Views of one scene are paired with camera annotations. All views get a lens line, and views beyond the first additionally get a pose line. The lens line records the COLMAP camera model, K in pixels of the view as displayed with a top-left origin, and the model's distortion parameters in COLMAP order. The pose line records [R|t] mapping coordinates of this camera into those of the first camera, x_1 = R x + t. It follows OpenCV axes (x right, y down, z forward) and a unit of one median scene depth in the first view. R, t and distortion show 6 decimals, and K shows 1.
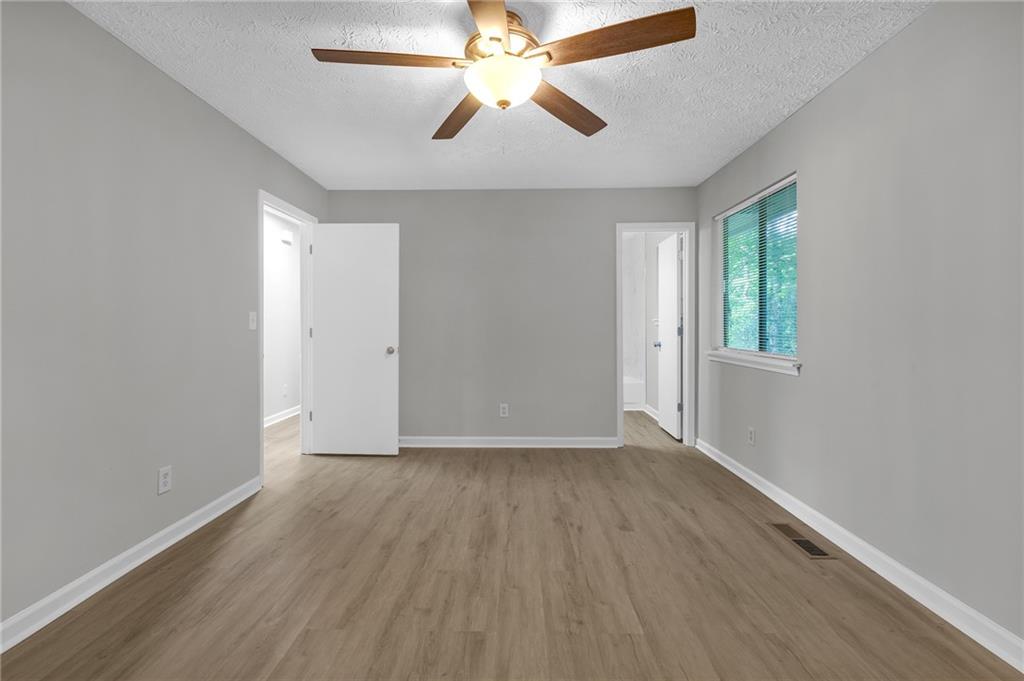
lens RADIAL K [[441.8, 0, 509.2], [0, 441.8, 329.4], [0, 0, 1]] dist [0.001664, 0.000353]
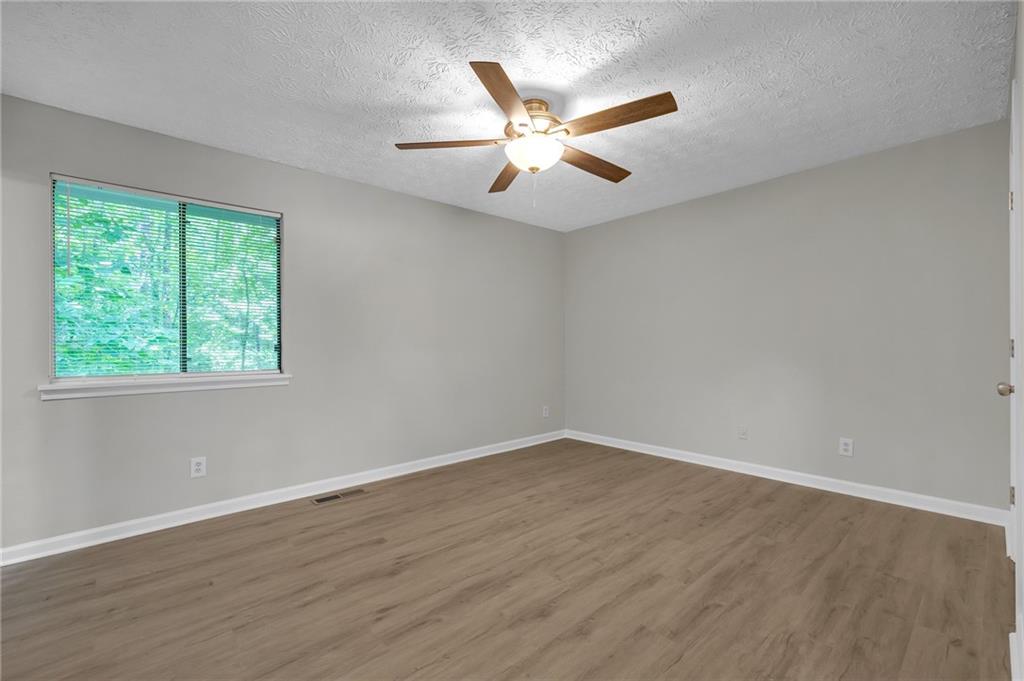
lens RADIAL K [[441.8, 0, 509.2], [0, 441.8, 329.4], [0, 0, 1]] dist [0.001664, 0.000353]
pose [[-0.684318, 0.025127, 0.728751, -0.772830], [0.013744, 0.999673, -0.021562, -0.013277], [-0.729054, -0.004739, -0.684440, 1.646019]]
